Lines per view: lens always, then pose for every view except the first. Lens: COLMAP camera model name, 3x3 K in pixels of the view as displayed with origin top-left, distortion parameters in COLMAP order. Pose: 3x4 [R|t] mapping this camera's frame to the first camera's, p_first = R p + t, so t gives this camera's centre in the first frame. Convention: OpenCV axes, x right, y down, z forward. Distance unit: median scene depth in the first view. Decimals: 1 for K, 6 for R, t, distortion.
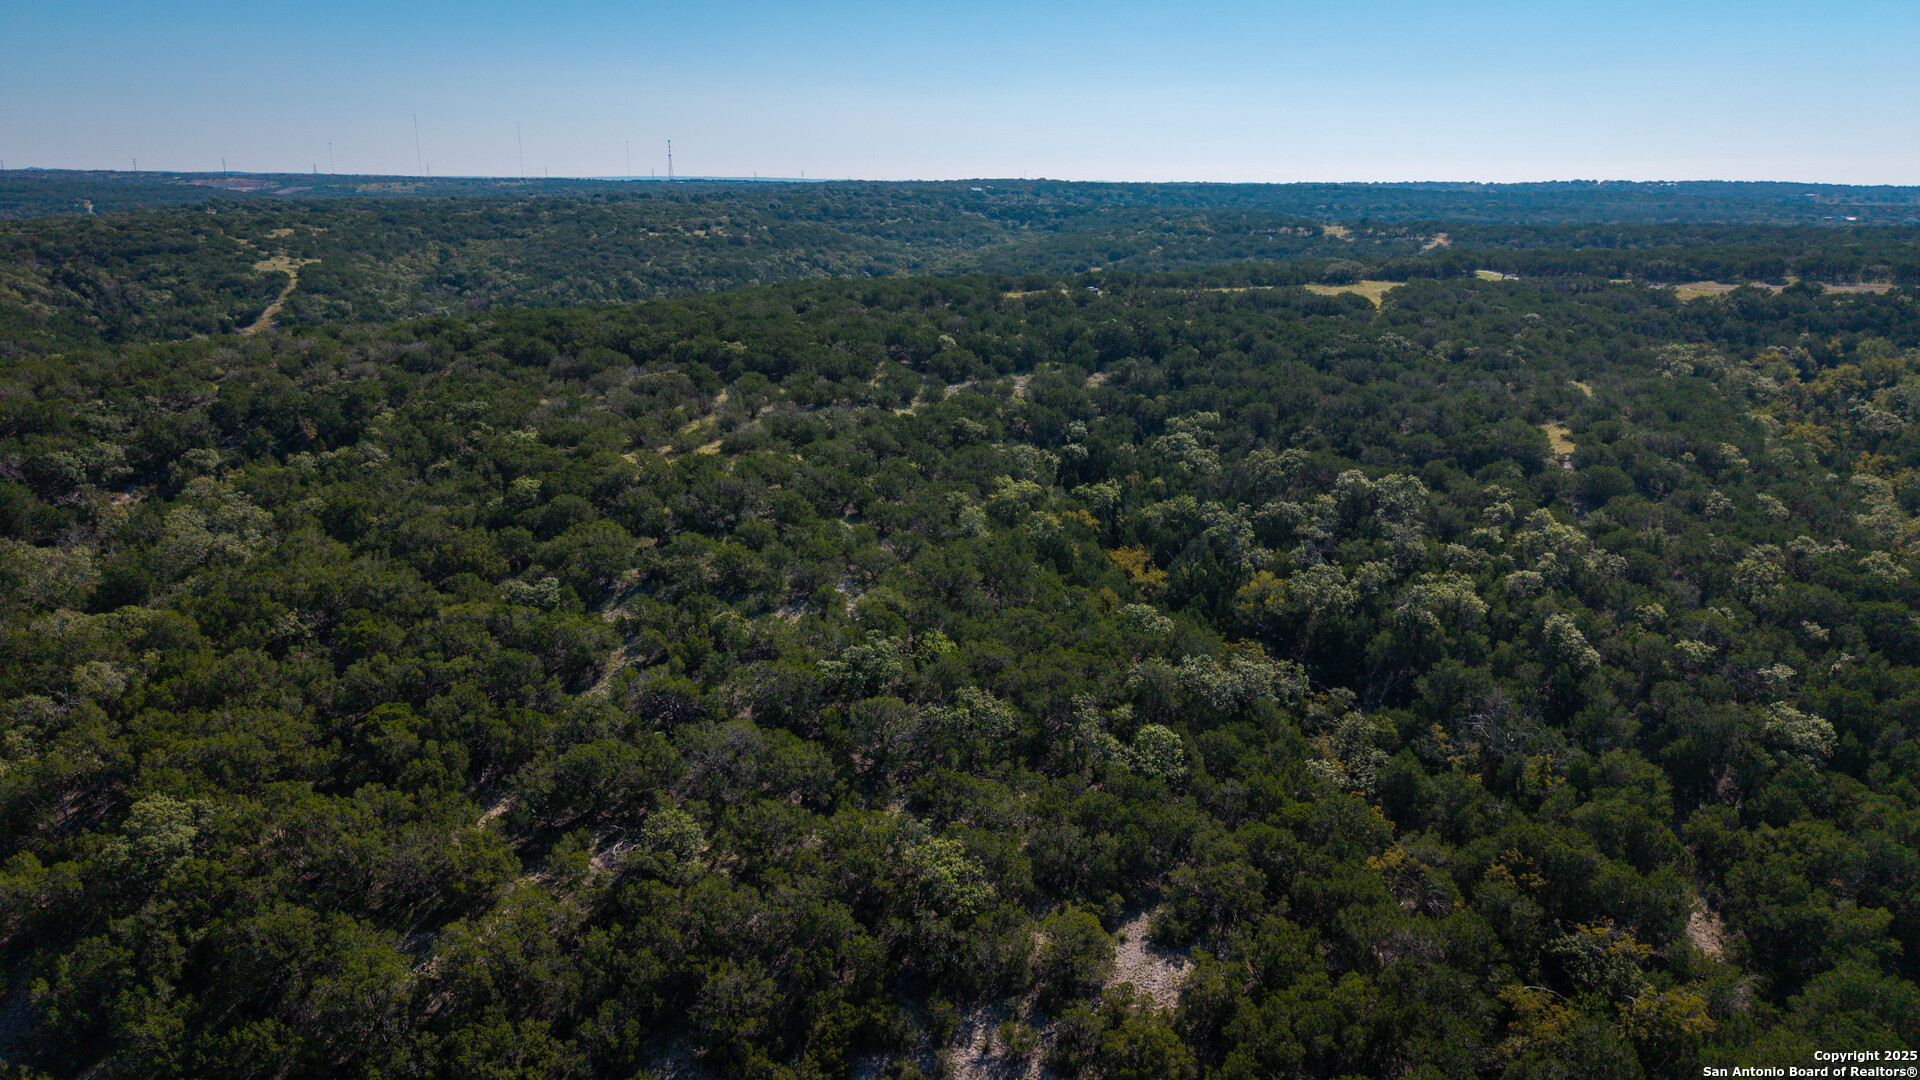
lens RADIAL K [[1279.6, 0, 950.4], [0, 1279.6, 538.7], [0, 0, 1]] dist [0.001439, -0.001641]
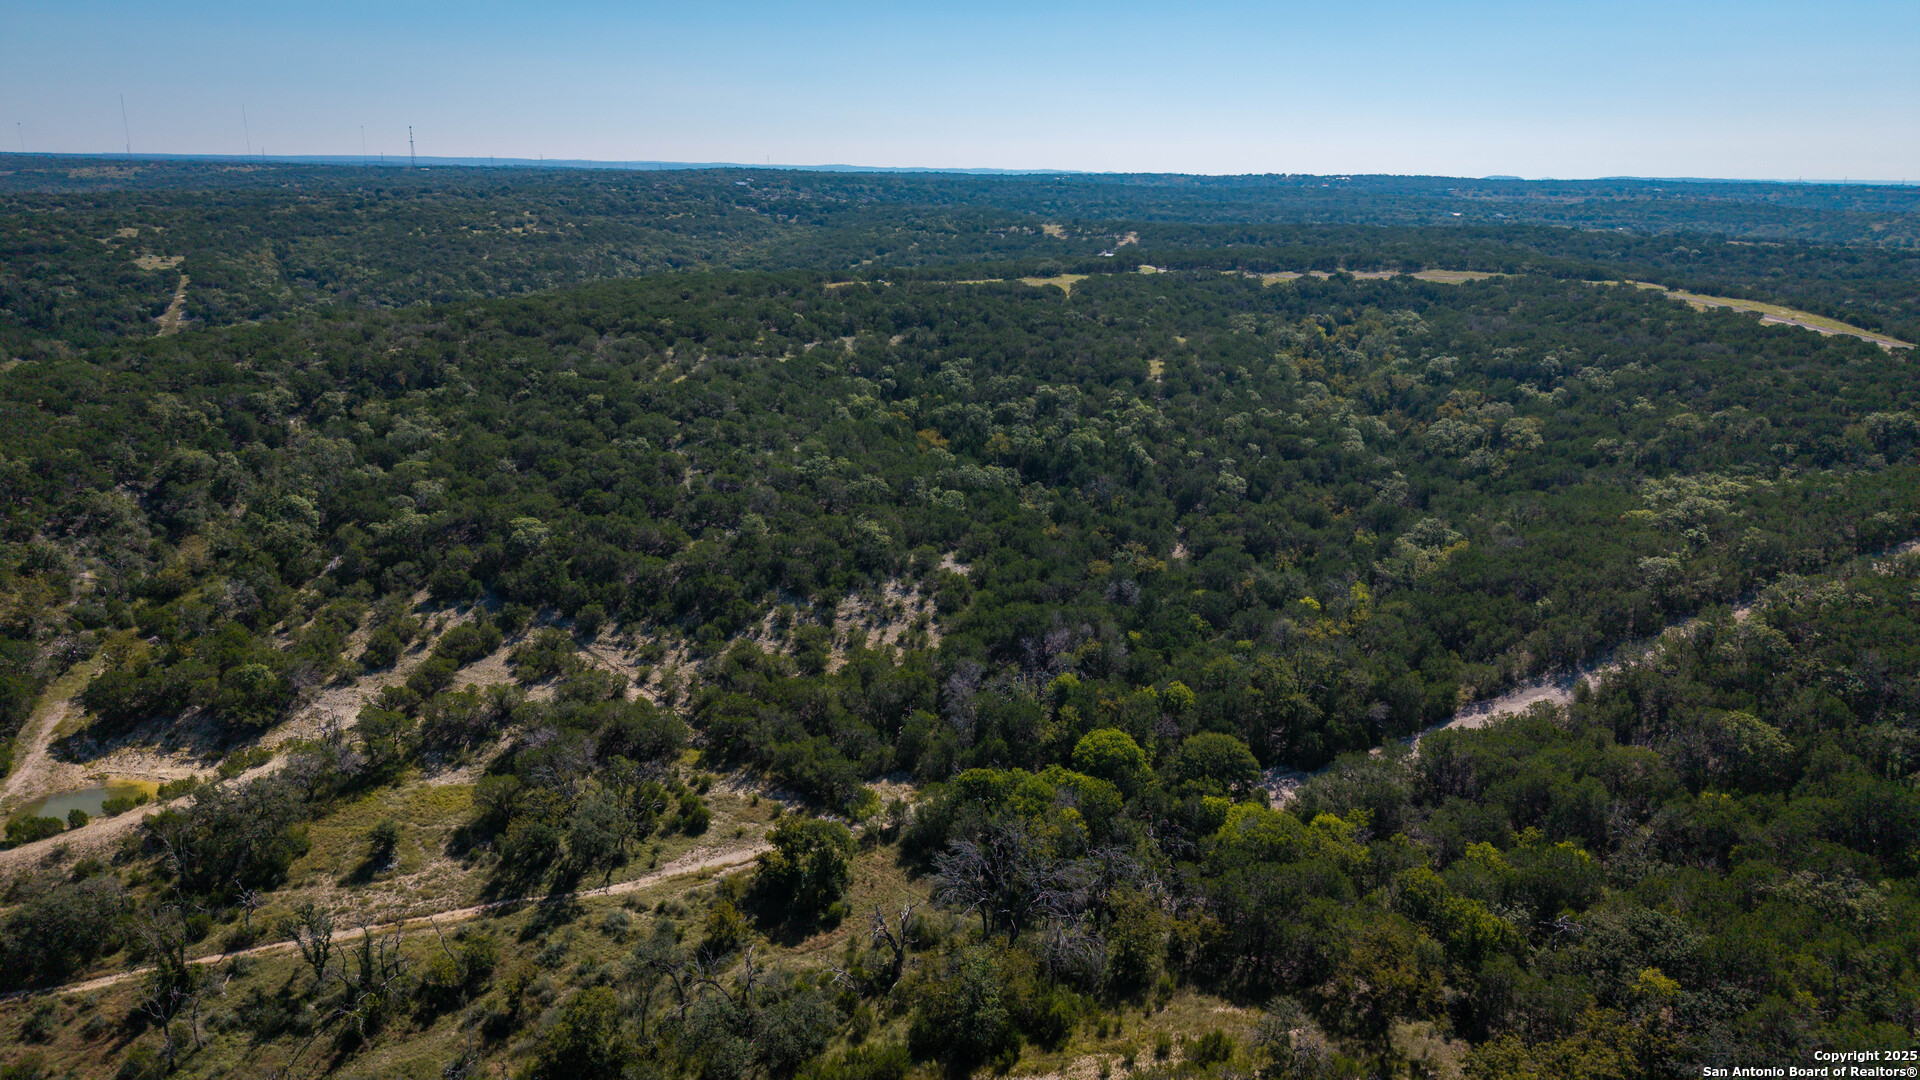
lens RADIAL K [[1272.7, 0, 960.0], [0, 1272.7, 540.0], [0, 0, 1]] dist [0.115232, -0.204752]
pose [[0.979574, -0.046246, 0.195695, -0.152364], [0.043604, 0.998891, 0.017787, 0.116233], [-0.196300, -0.008891, 0.980504, -0.682031]]
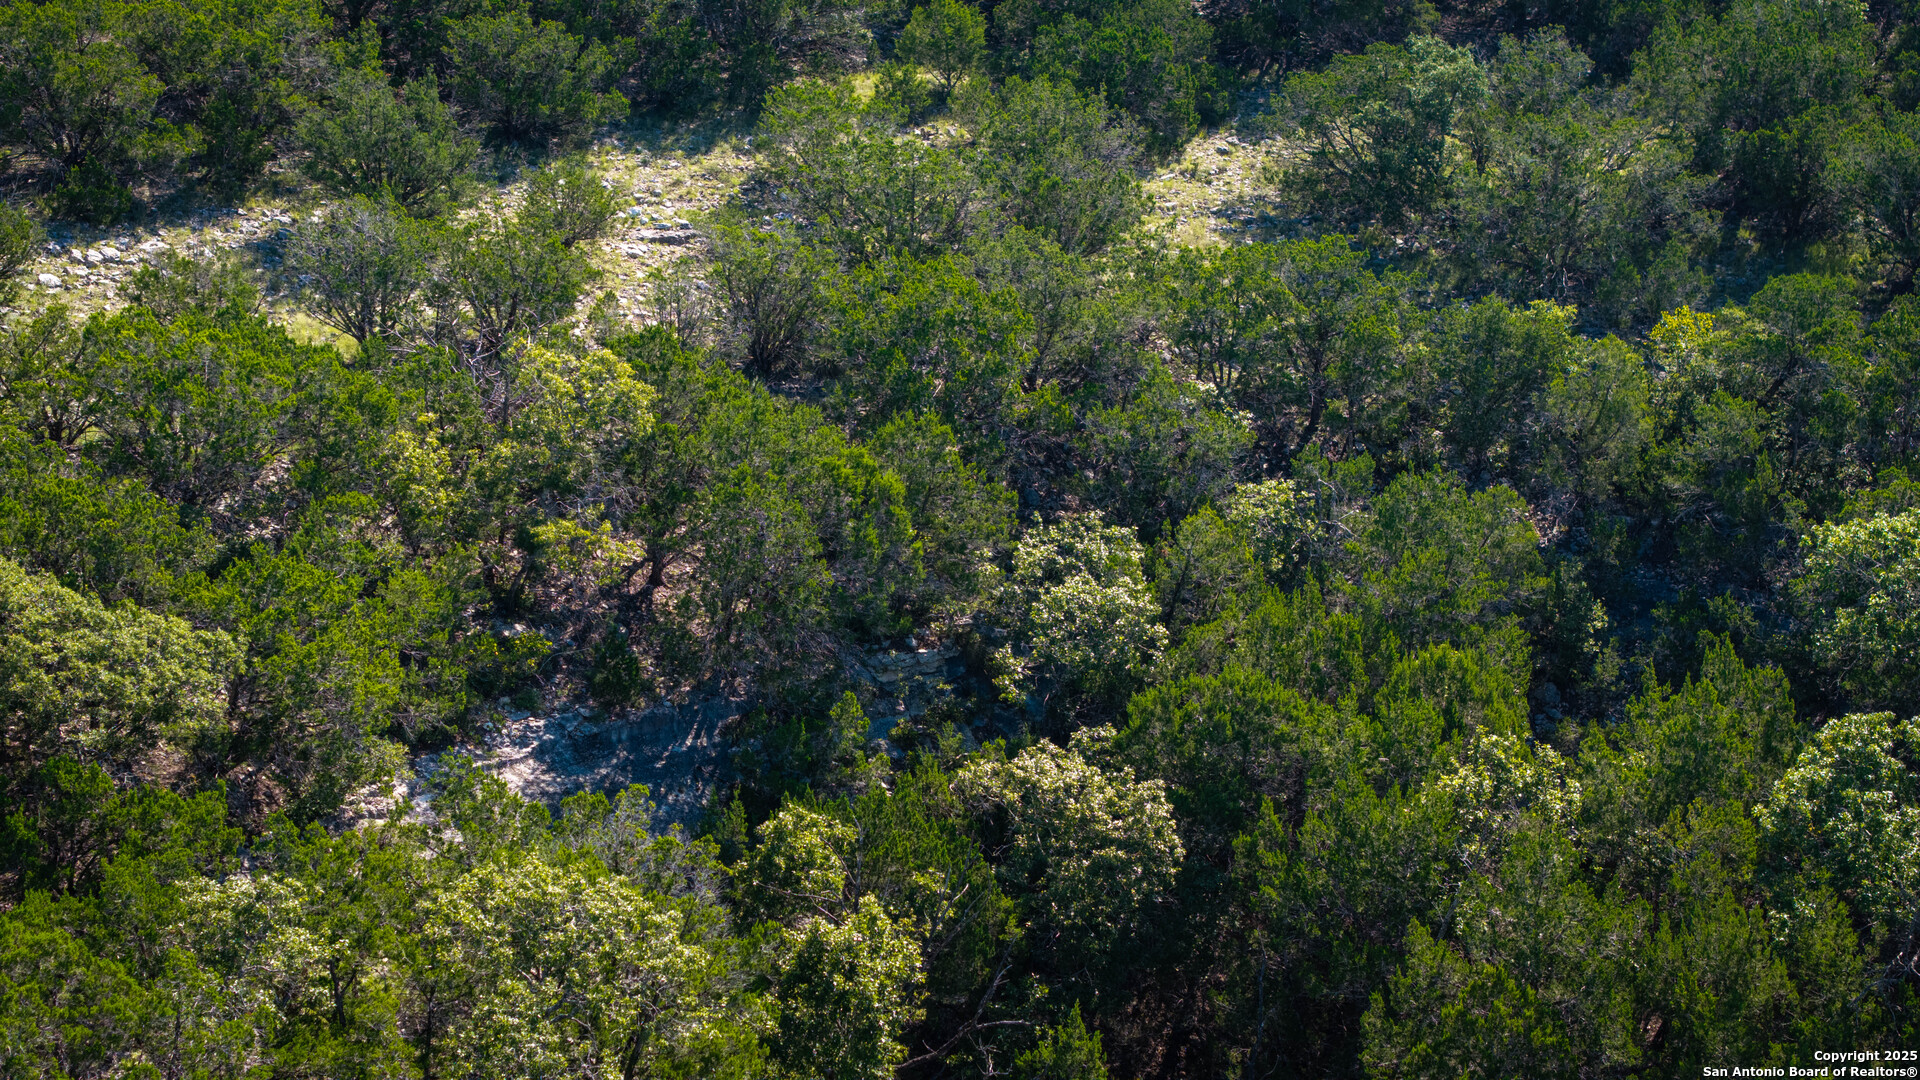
lens RADIAL K [[3930.8, 0, 960.0], [0, 3930.8, 540.0], [0, 0, 1]] dist [-0.041994, -0.101786]
pose [[0.997263, -0.006515, 0.073642, 0.063994], [0.008502, 0.999608, -0.026692, -0.086940], [-0.073440, 0.027245, 0.996927, 0.666120]]
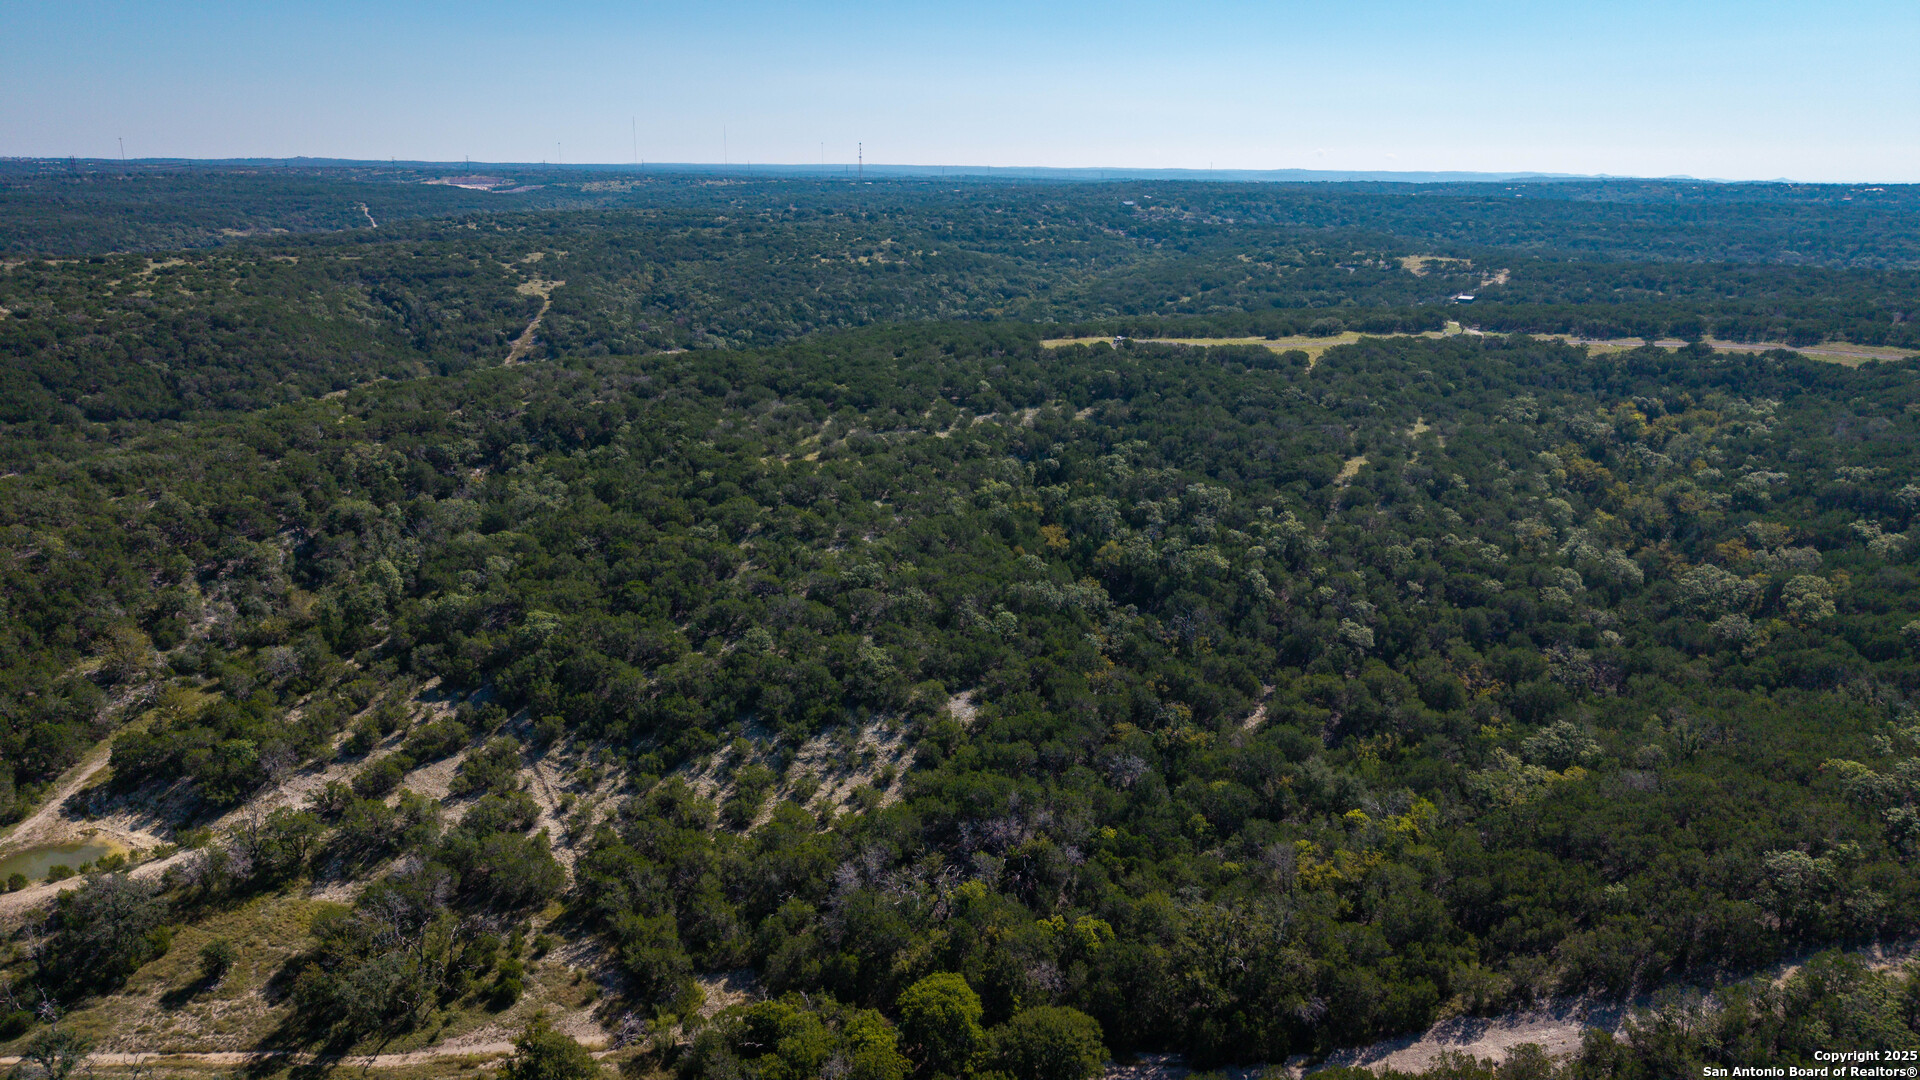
lens RADIAL K [[1274.9, 0, 961.2], [0, 1274.9, 539.8], [0, 0, 1]] dist [0.053417, -0.065964]
pose [[0.990320, 0.043156, -0.131927, 0.205724], [-0.041465, 0.999019, 0.015536, 0.004733], [0.132469, -0.009915, 0.991138, -0.567639]]
